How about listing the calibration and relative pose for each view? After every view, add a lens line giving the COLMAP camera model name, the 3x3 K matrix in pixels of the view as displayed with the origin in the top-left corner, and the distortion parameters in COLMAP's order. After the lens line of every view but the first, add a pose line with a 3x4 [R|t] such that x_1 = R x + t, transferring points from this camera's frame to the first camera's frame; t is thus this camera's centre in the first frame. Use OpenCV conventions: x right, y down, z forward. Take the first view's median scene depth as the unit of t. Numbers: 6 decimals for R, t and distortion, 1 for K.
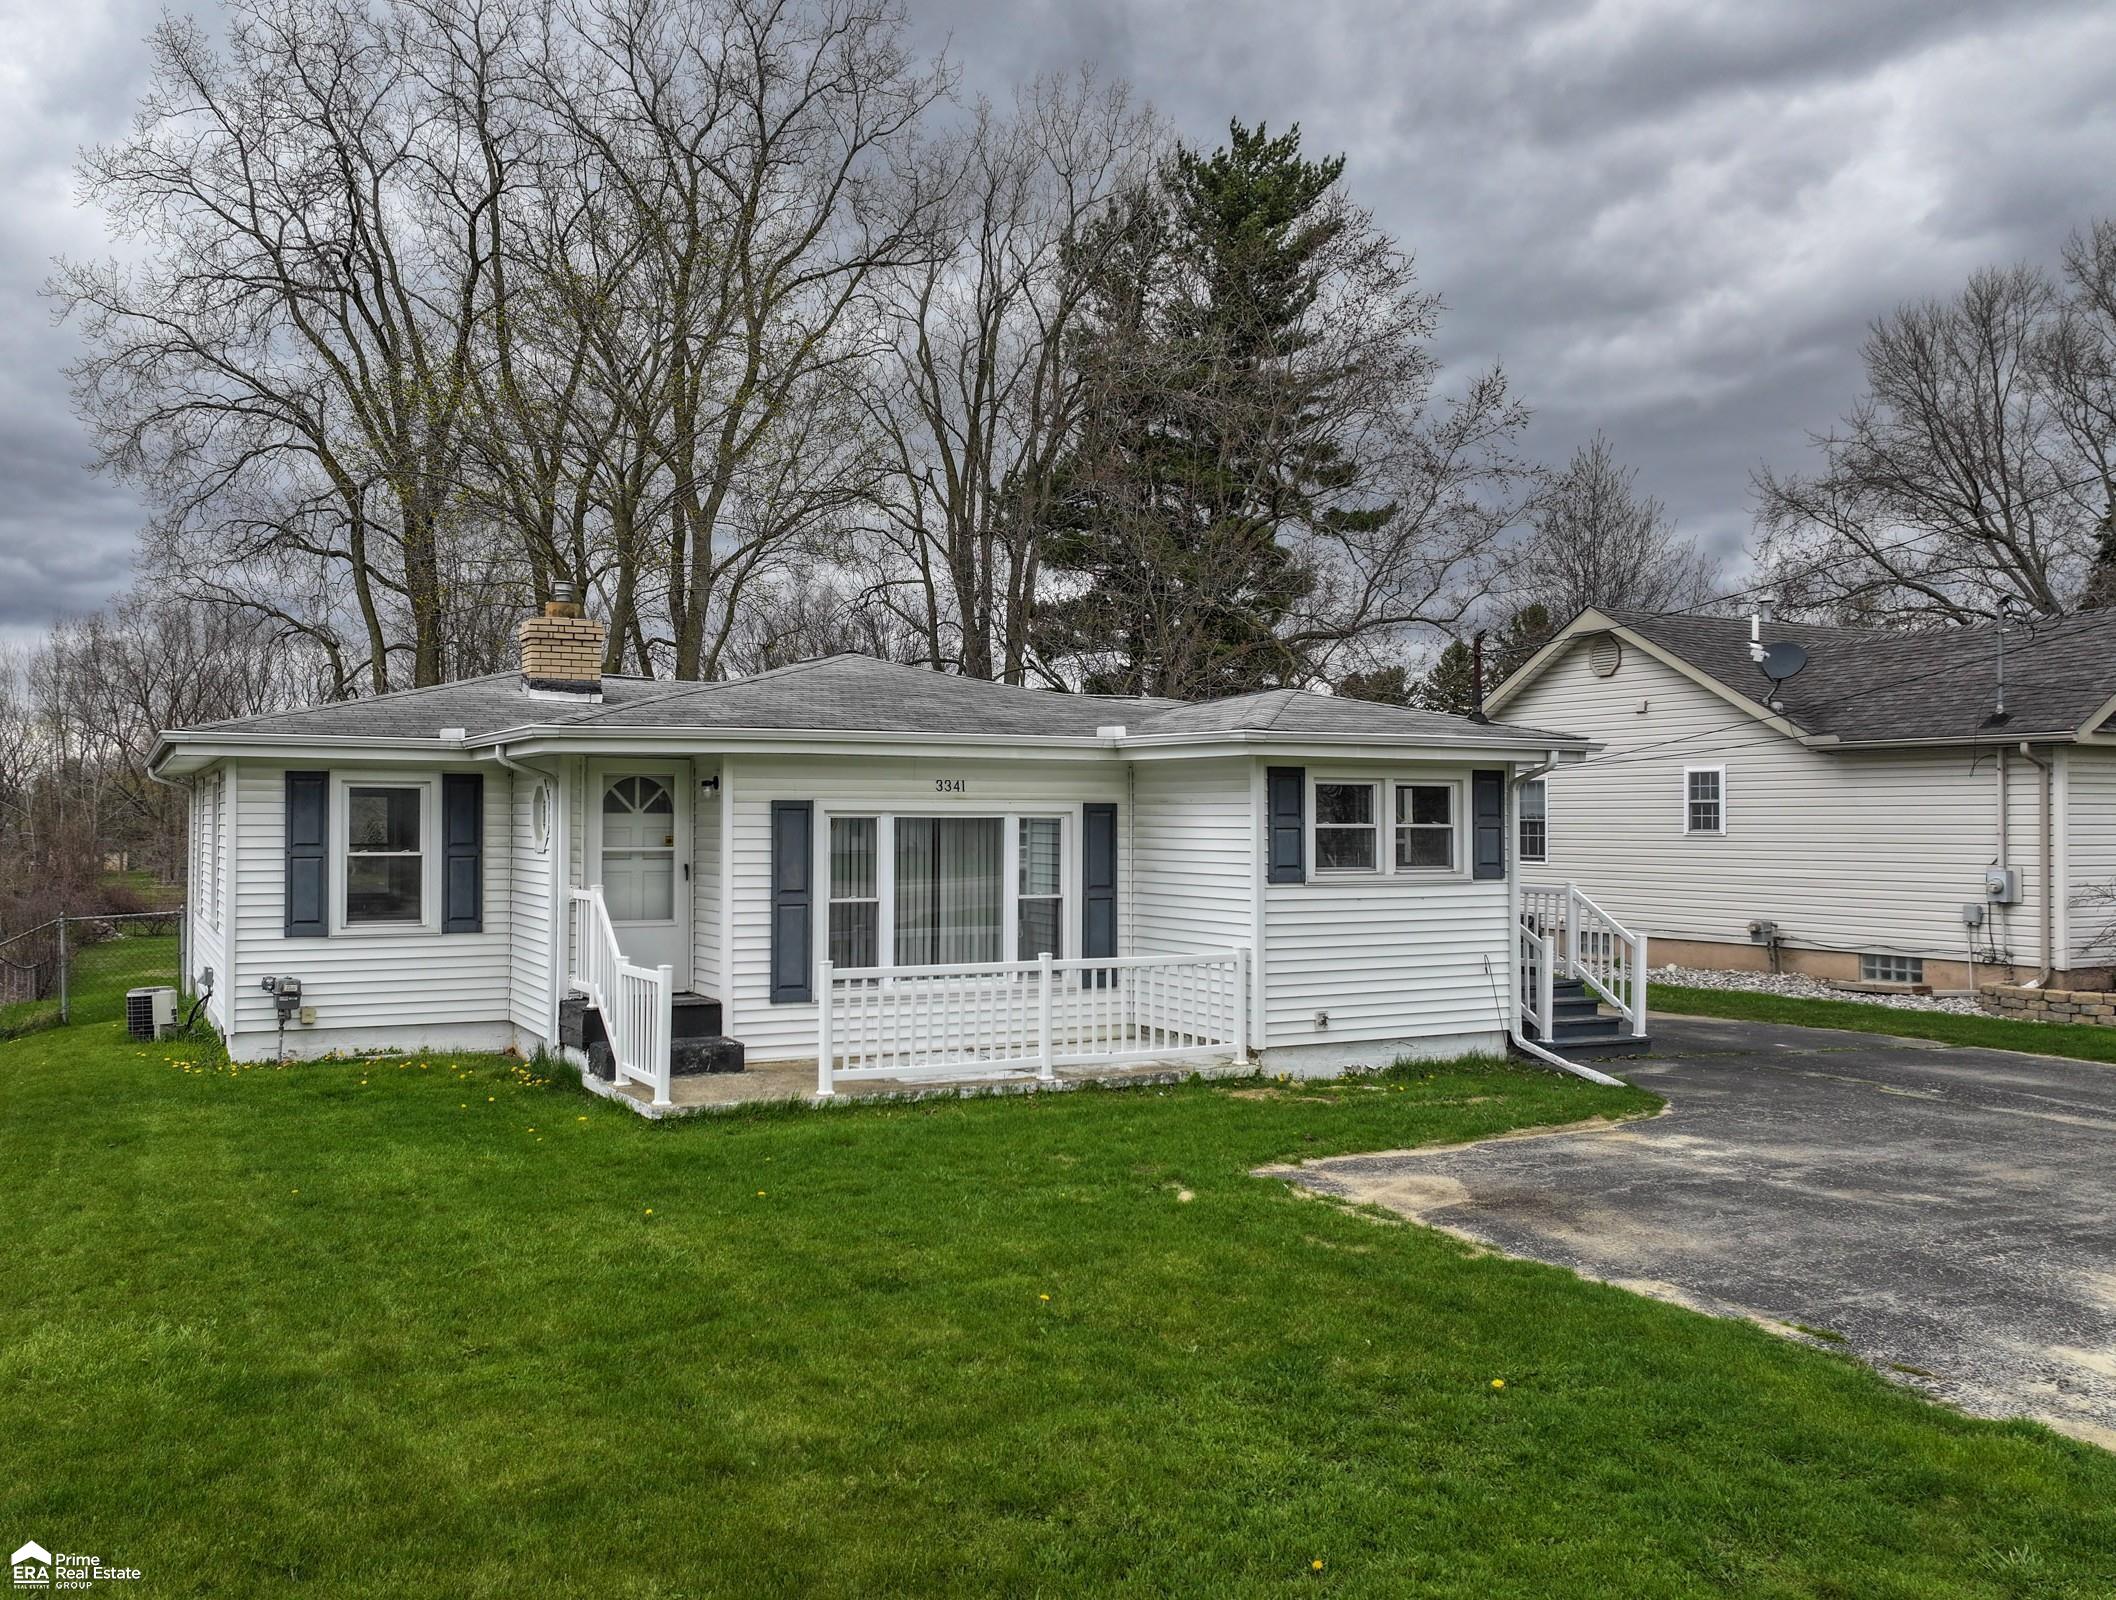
lens RADIAL K [[1686.2, 0, 935.1], [0, 1686.2, 797.7], [0, 0, 1]] dist [0.009094, 0.015173]
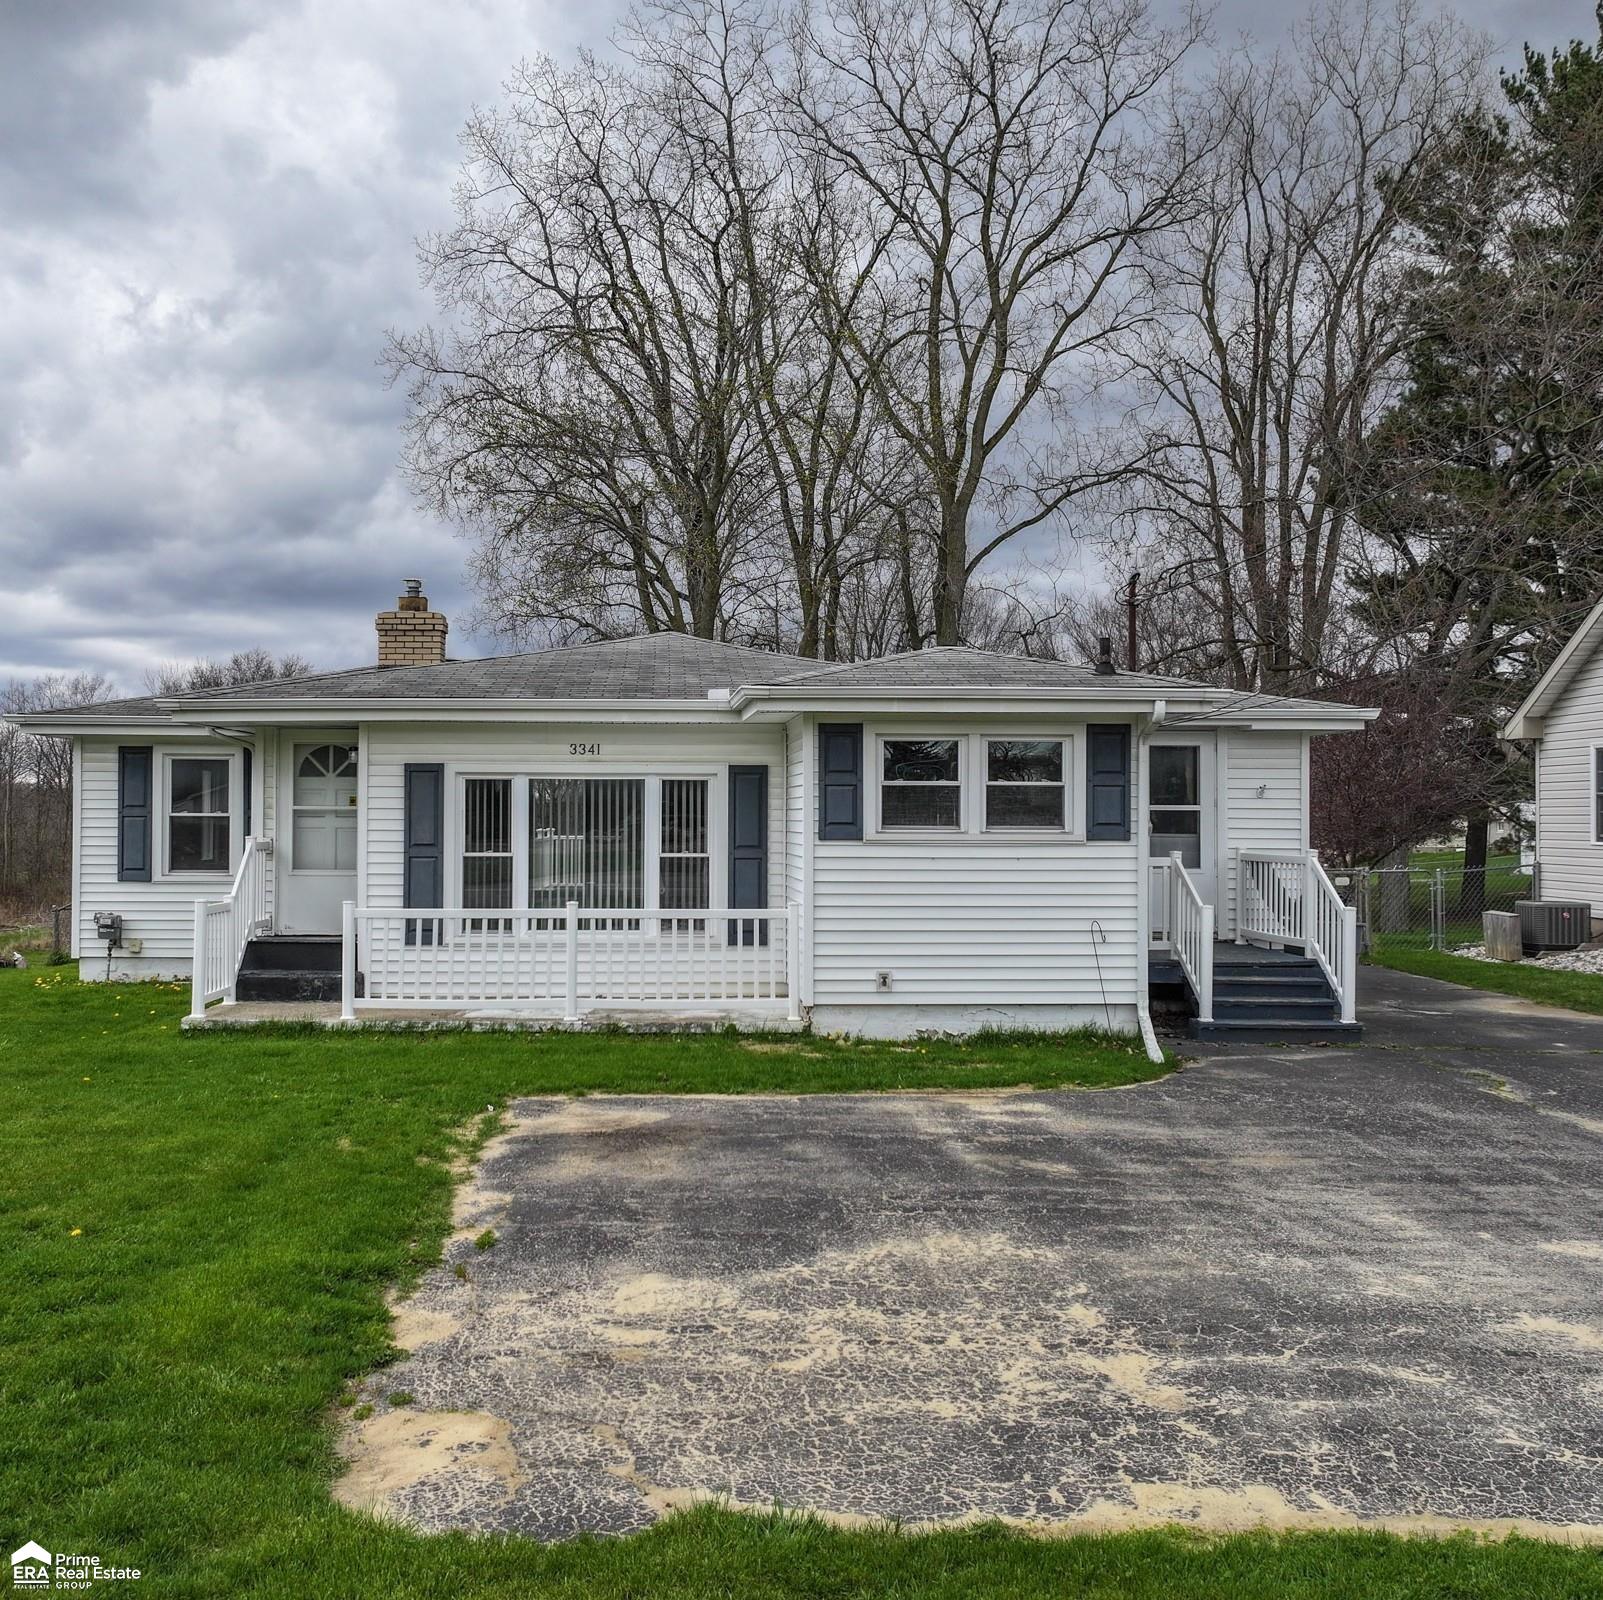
lens RADIAL K [[1688.7, 0, 725.7], [0, 1688.7, 801.8], [0, 0, 1]] dist [0.034199, -0.078705]
pose [[0.906343, -0.003684, -0.422526, 0.544793], [0.004657, 0.999988, 0.001270, 0.025500], [0.422516, -0.003119, 0.906350, 0.069335]]
